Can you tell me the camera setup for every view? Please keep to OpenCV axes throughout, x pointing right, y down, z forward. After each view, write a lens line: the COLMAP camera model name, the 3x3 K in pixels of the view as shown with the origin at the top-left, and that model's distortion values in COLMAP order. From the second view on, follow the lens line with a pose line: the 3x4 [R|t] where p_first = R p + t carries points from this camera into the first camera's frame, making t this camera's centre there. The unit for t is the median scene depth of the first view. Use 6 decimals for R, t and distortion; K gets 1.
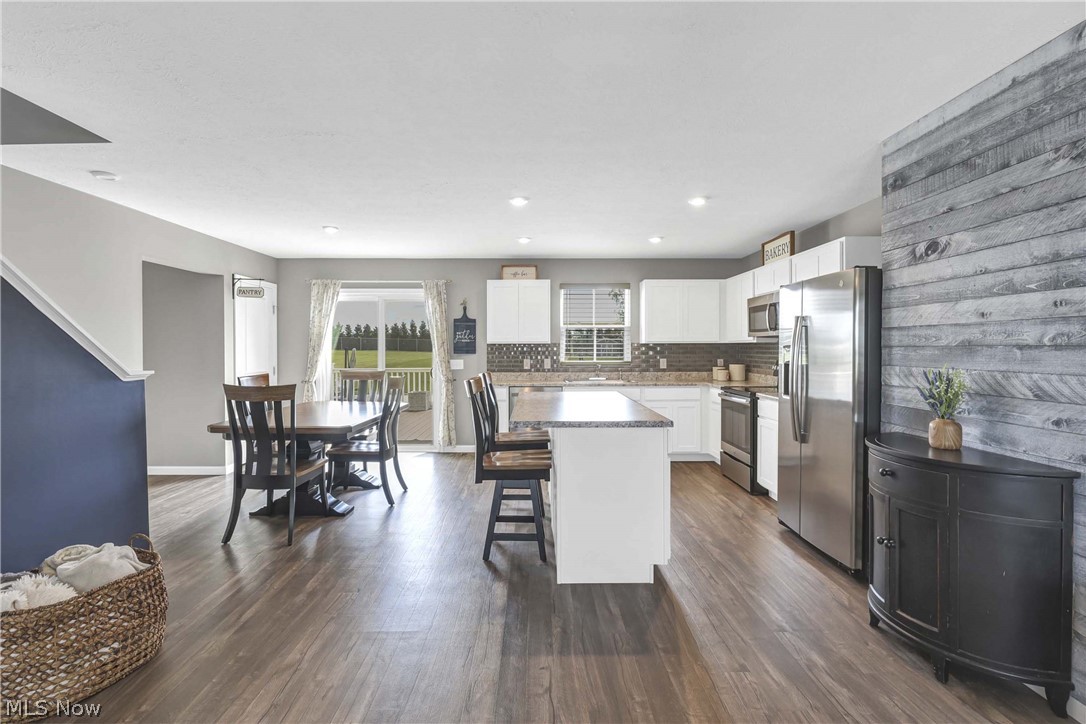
lens RADIAL K [[511.6, 0, 538.3], [0, 511.6, 351.6], [0, 0, 1]] dist [0.002032, -0.009955]
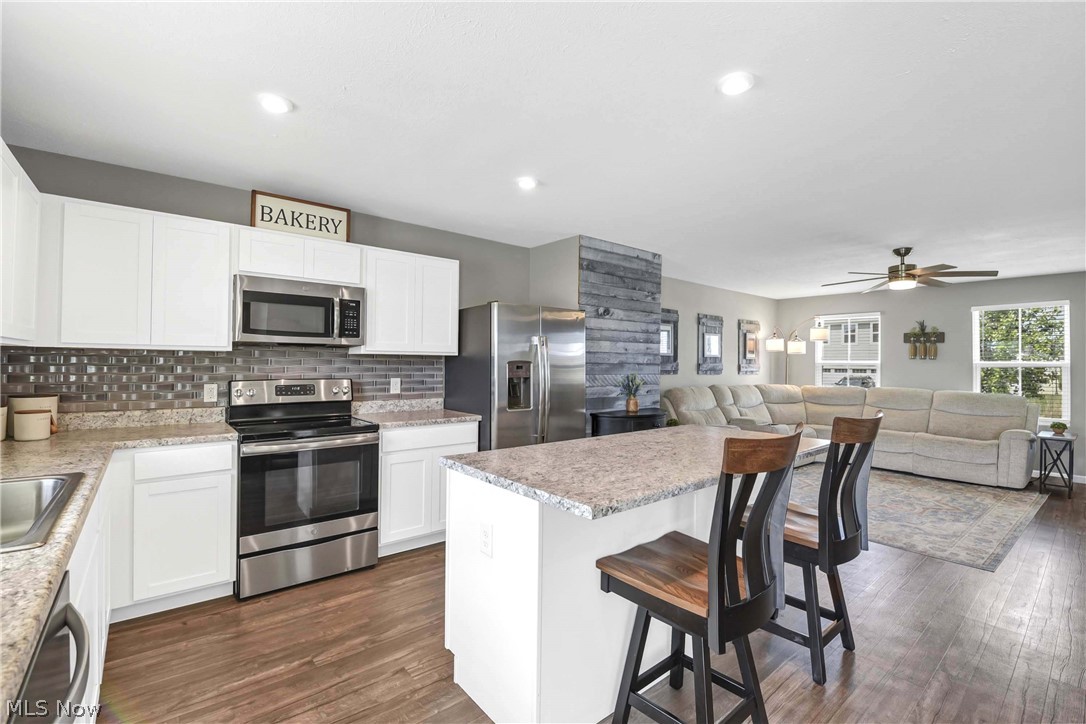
lens RADIAL K [[470.2, 0, 550.6], [0, 470.2, 359.3], [0, 0, 1]] dist [-0.000633, -0.009394]
pose [[-0.636153, 0.003415, 0.771555, -0.234598], [-0.002477, 0.999976, -0.006469, -0.007334], [-0.771559, -0.006026, -0.636129, 1.175075]]
